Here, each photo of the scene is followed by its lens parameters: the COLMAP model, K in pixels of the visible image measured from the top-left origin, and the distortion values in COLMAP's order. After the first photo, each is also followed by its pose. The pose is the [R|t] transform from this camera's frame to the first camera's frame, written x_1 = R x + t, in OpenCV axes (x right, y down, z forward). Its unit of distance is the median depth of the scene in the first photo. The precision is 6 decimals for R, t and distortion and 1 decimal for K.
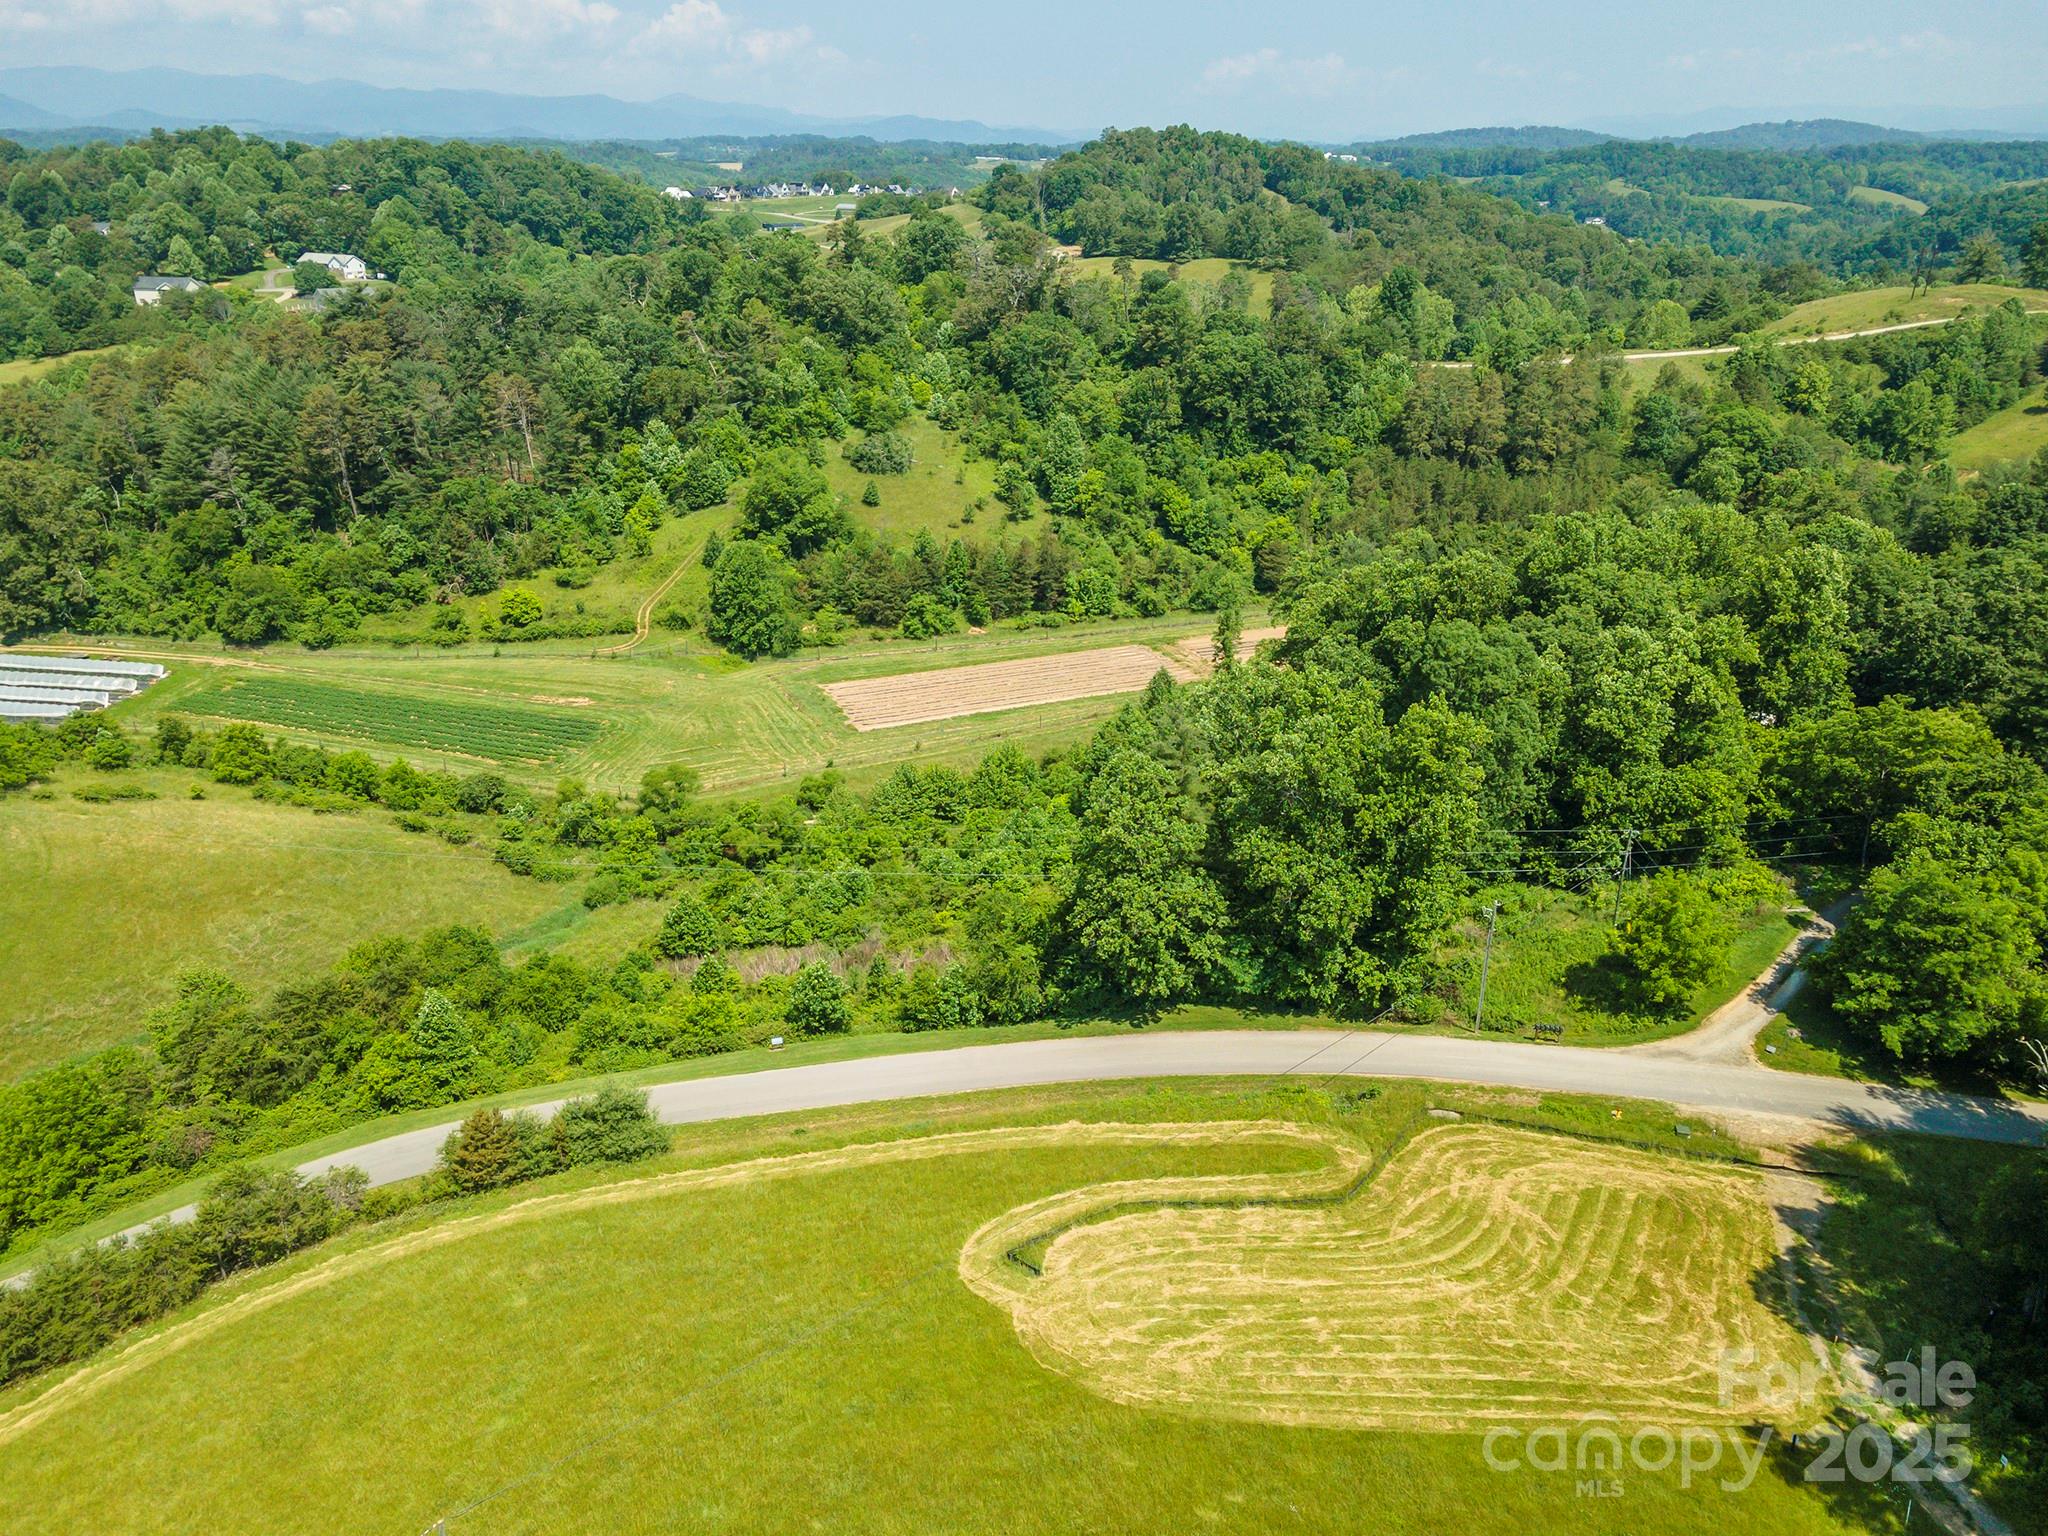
lens RADIAL K [[1478.8, 0, 1016.1], [0, 1478.8, 757.6], [0, 0, 1]] dist [0.050912, 0.010845]
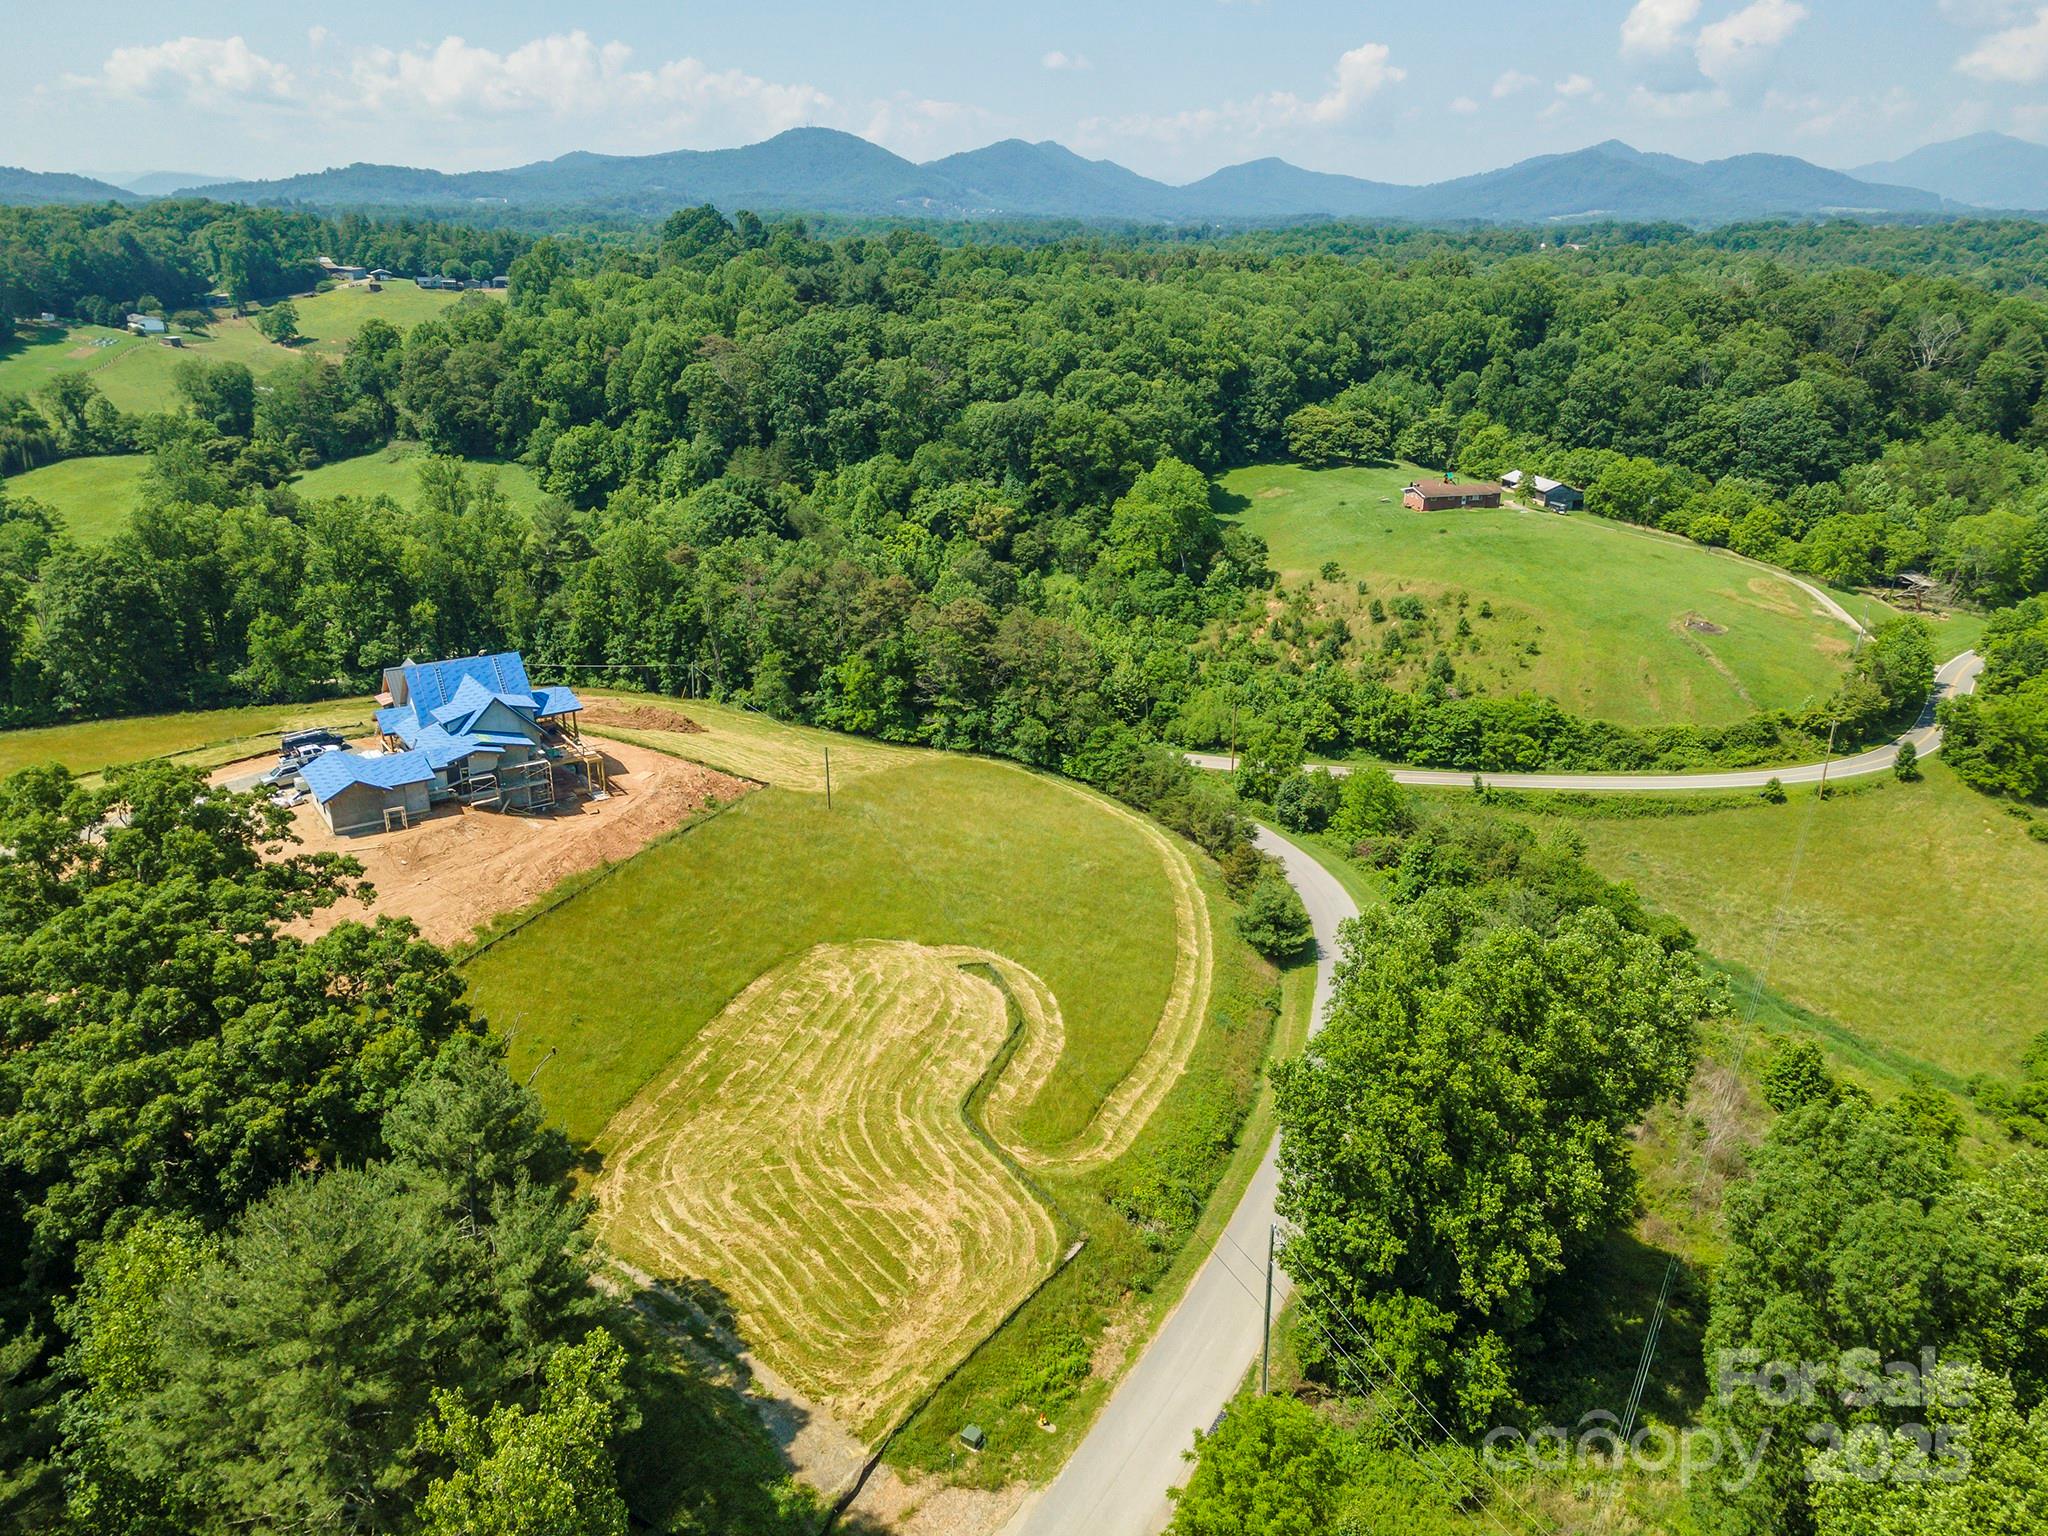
lens RADIAL K [[1483.2, 0, 1015.5], [0, 1483.2, 755.7], [0, 0, 1]] dist [0.049211, 0.006865]
pose [[-0.323495, 0.316751, -0.891639, 0.839243], [-0.367071, 0.826505, 0.426789, -0.320003], [0.872129, 0.465359, -0.151100, 0.796371]]
